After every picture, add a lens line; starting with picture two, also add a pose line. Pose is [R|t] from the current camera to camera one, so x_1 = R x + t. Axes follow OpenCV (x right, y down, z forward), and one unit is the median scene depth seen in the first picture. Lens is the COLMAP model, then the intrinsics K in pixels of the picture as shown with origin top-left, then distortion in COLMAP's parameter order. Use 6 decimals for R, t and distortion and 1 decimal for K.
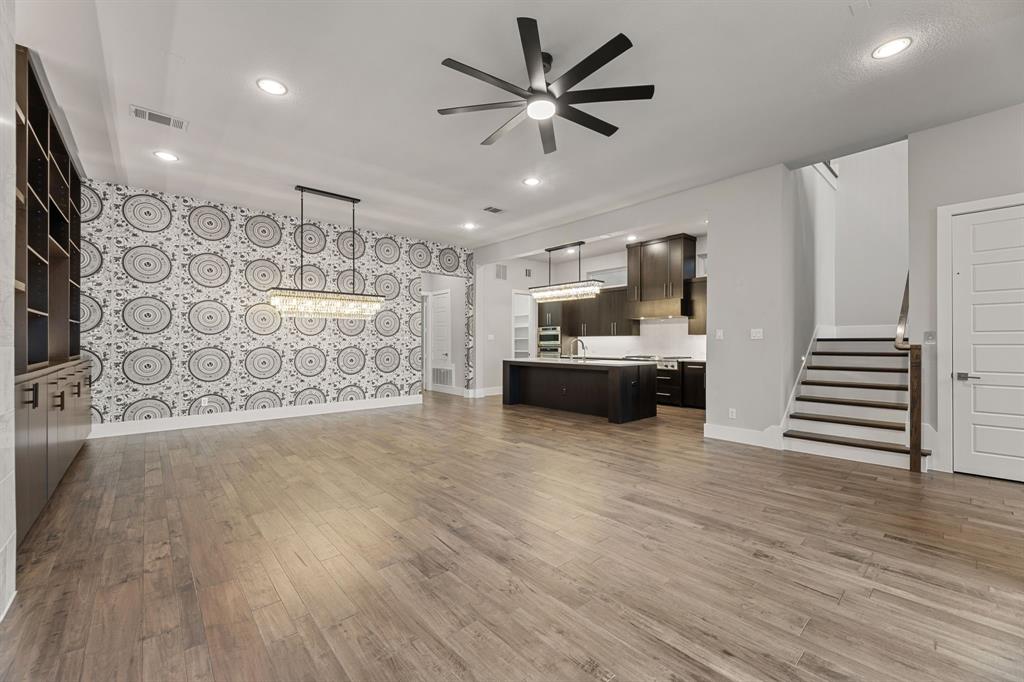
lens RADIAL K [[418.0, 0, 504.4], [0, 418.0, 345.2], [0, 0, 1]] dist [0.000913, 0.000392]
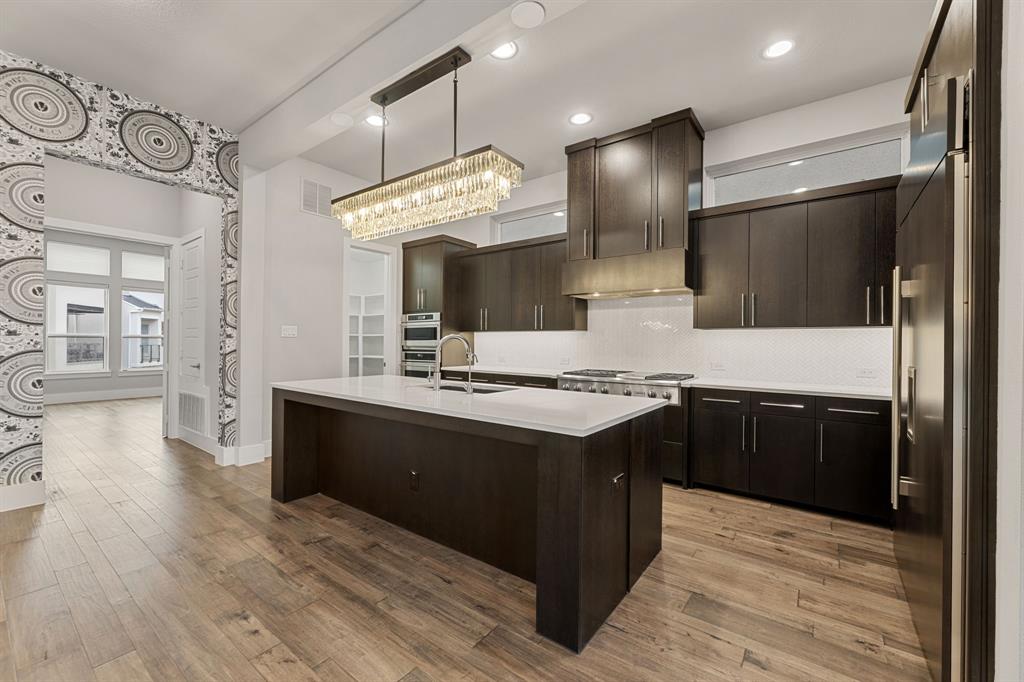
lens RADIAL K [[418.0, 0, 507.5], [0, 418.0, 344.8], [0, 0, 1]] dist [0.000913, 0.000392]
pose [[0.978131, 0.005553, 0.207916, 0.129773], [-0.005537, 0.999984, -0.000657, -0.004631], [-0.207916, -0.000509, 0.978147, 0.560040]]
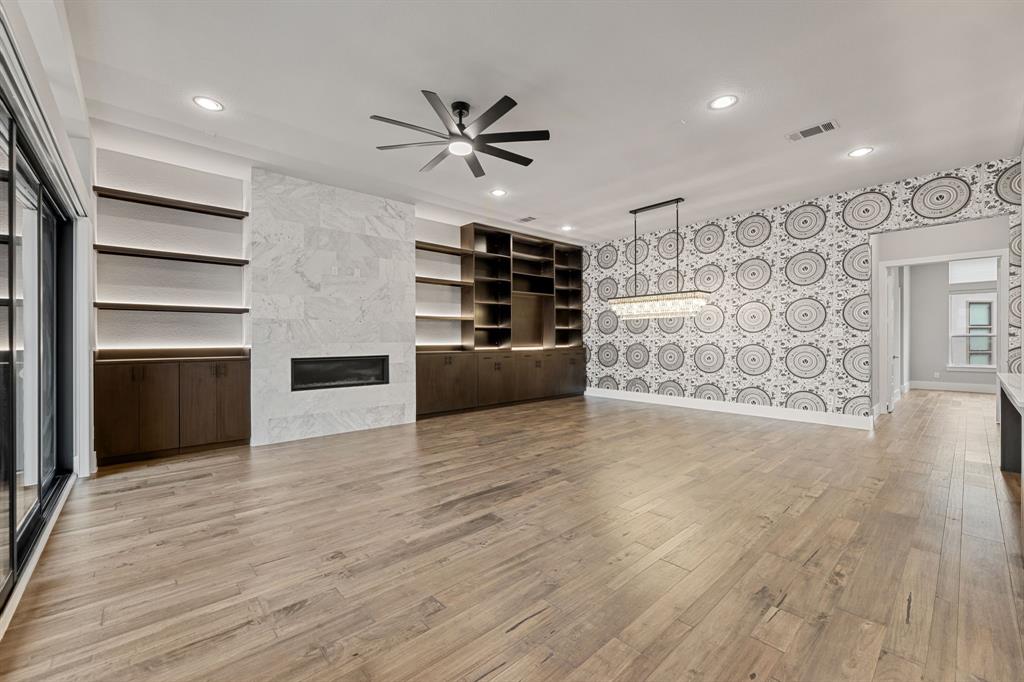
lens RADIAL K [[418.0, 0, 497.2], [0, 418.0, 333.0], [0, 0, 1]] dist [0.000913, 0.000392]
pose [[-0.013393, -0.016467, -0.999775, 0.487211], [-0.005941, 0.999848, -0.016388, -0.002600], [0.999893, 0.005720, -0.013489, 0.421800]]
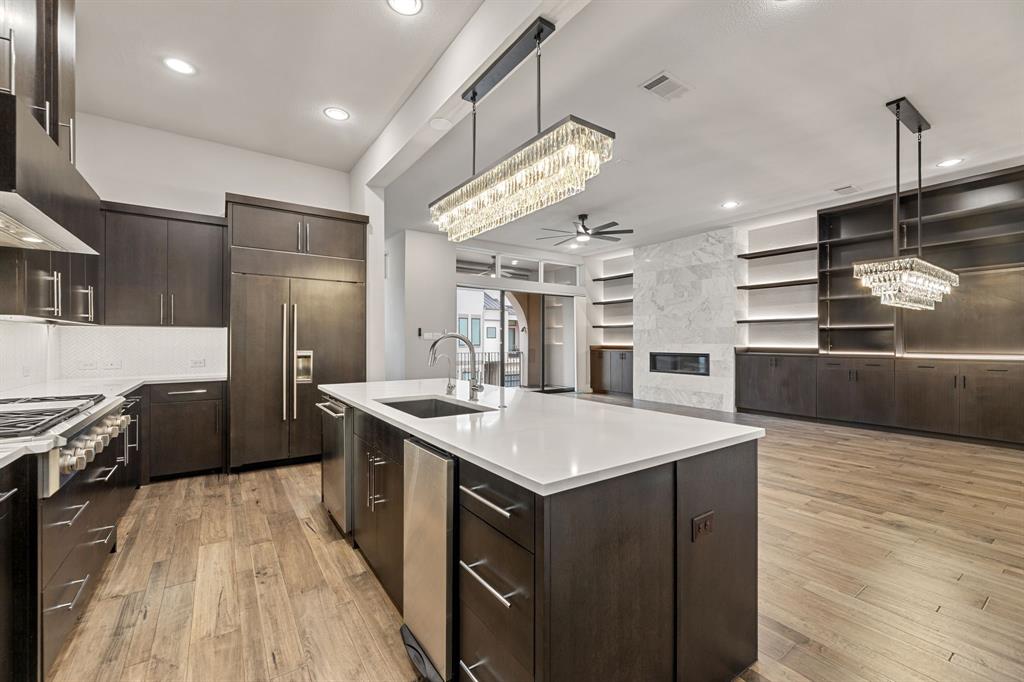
lens RADIAL K [[418.0, 0, 510.5], [0, 418.0, 339.5], [0, 0, 1]] dist [0.000913, 0.000392]
pose [[-0.994095, -0.002373, 0.108488, 0.081943], [-0.001773, 0.999983, 0.005626, -0.011625], [-0.108500, 0.005401, -0.994082, 1.241297]]
